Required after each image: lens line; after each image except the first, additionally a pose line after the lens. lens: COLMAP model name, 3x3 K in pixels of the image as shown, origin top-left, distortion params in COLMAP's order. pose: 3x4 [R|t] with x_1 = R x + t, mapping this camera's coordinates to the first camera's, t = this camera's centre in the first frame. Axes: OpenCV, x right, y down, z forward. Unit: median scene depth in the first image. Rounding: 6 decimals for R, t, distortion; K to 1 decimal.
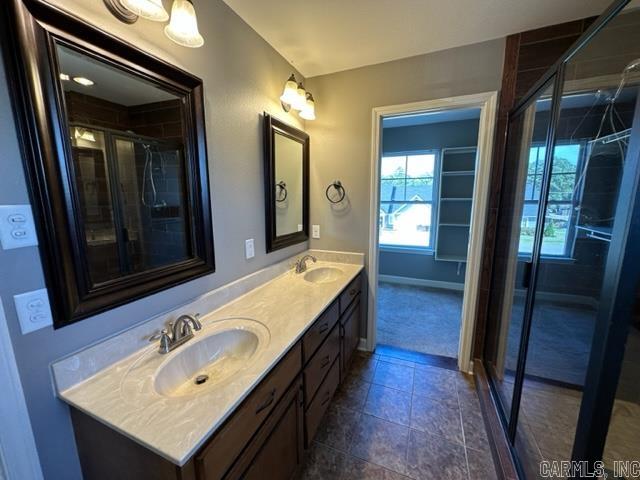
lens RADIAL K [[255.5, 0, 320.0], [0, 255.5, 240.0], [0, 0, 1]] dist [-0.002268, 0.000265]
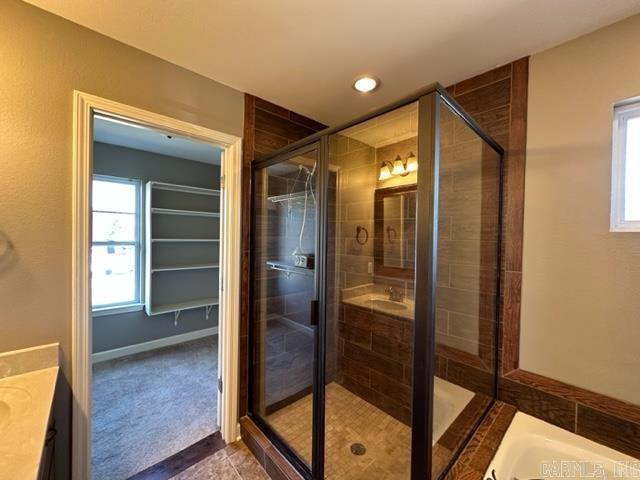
lens RADIAL K [[255.5, 0, 320.0], [0, 255.5, 240.0], [0, 0, 1]] dist [-0.002268, 0.000265]
pose [[0.413813, 0.006605, 0.910338, -0.093036], [0.135011, 0.988470, -0.068544, -0.050959], [-0.900295, 0.151270, 0.408150, 0.288287]]
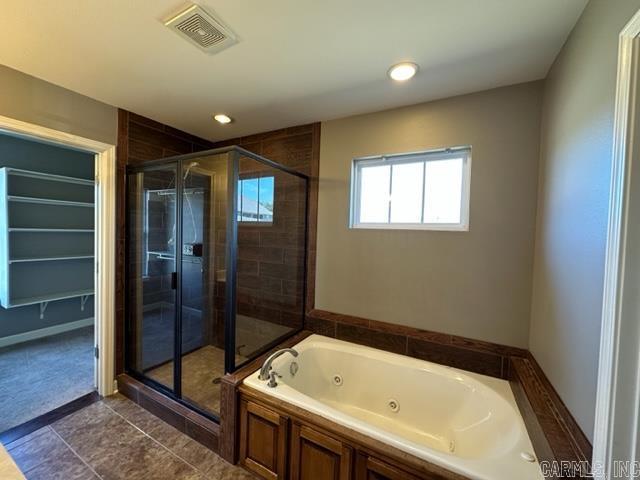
lens RADIAL K [[255.5, 0, 320.0], [0, 255.5, 240.0], [0, 0, 1]] dist [-0.002268, 0.000265]
pose [[0.090850, -0.019386, 0.995676, -0.382185], [0.140005, 0.990129, 0.006503, 0.003736], [-0.985974, 0.138809, 0.092667, -0.033089]]
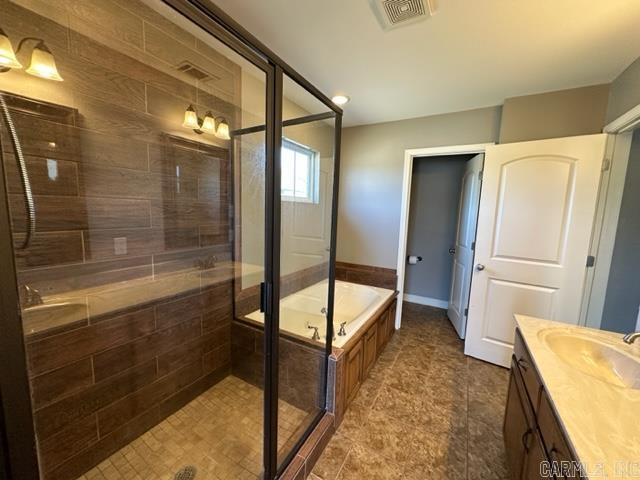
lens RADIAL K [[255.5, 0, 320.0], [0, 255.5, 240.0], [0, 0, 1]] dist [-0.002268, 0.000265]
pose [[-0.992042, -0.038569, 0.119852, 0.323795], [-0.002760, 0.958358, 0.285558, -0.169179], [-0.125875, 0.282955, -0.950838, 1.007403]]
